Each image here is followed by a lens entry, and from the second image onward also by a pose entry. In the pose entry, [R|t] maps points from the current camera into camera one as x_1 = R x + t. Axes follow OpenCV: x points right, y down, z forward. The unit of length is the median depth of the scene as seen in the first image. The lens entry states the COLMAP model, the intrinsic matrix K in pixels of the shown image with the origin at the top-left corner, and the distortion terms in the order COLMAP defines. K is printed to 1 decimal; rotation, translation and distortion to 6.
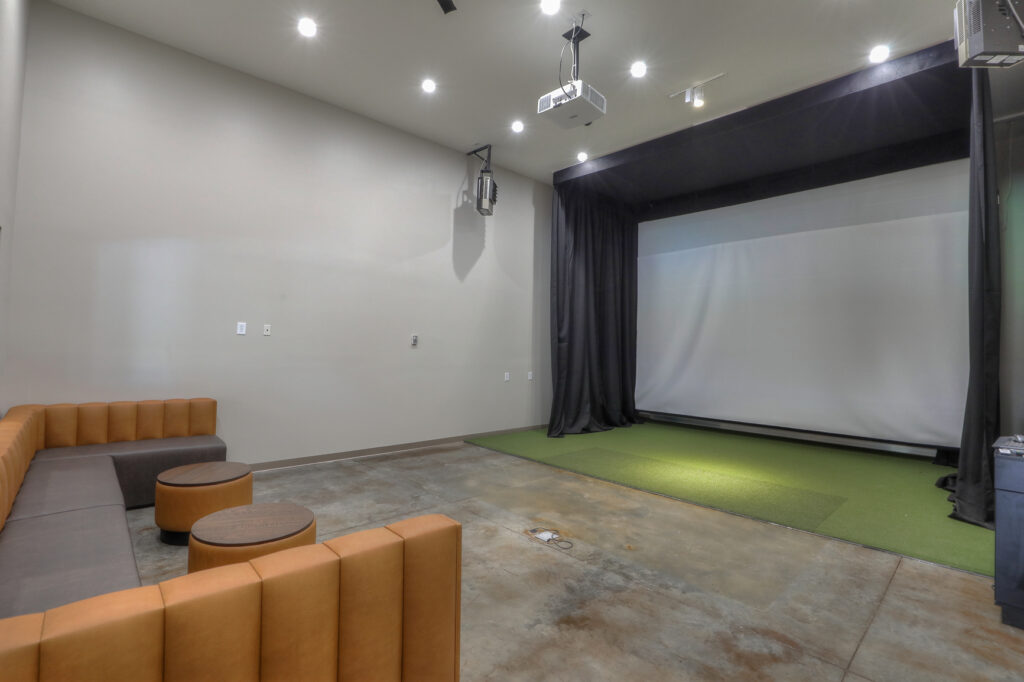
lens RADIAL K [[468.9, 0, 511.6], [0, 468.9, 340.3], [0, 0, 1]] dist [0.002263, 0.000507]
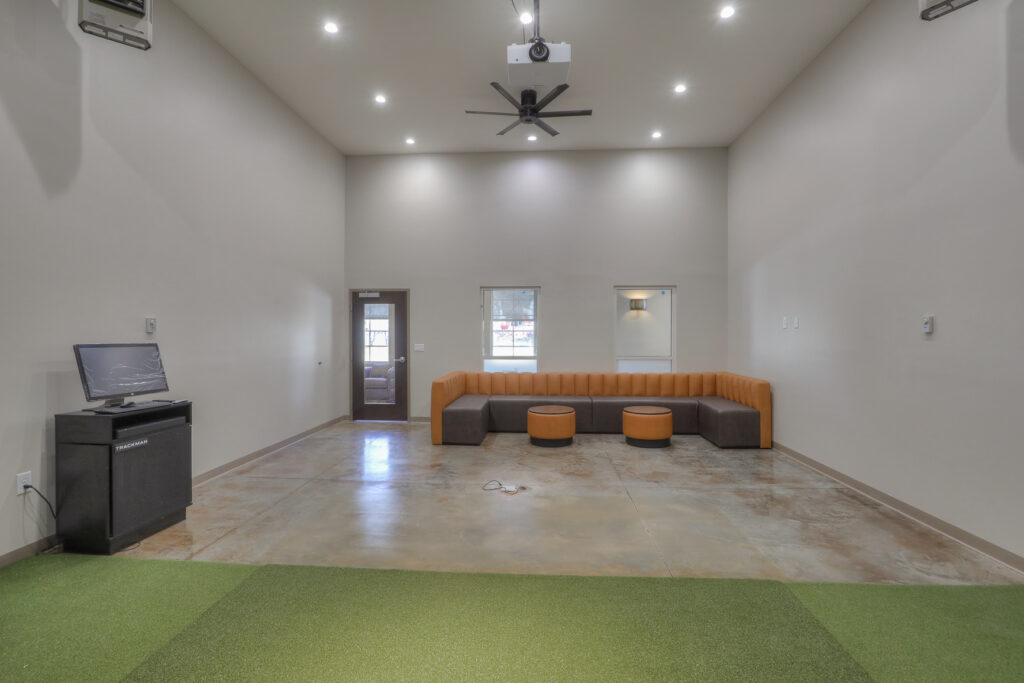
lens RADIAL K [[468.9, 0, 512.7], [0, 468.9, 342.0], [0, 0, 1]] dist [0.002263, 0.000507]
pose [[-0.724580, -0.006879, -0.689157, 1.053878], [-0.006091, 0.999975, -0.003577, 0.049748], [0.689164, 0.001606, -0.724604, 2.192128]]
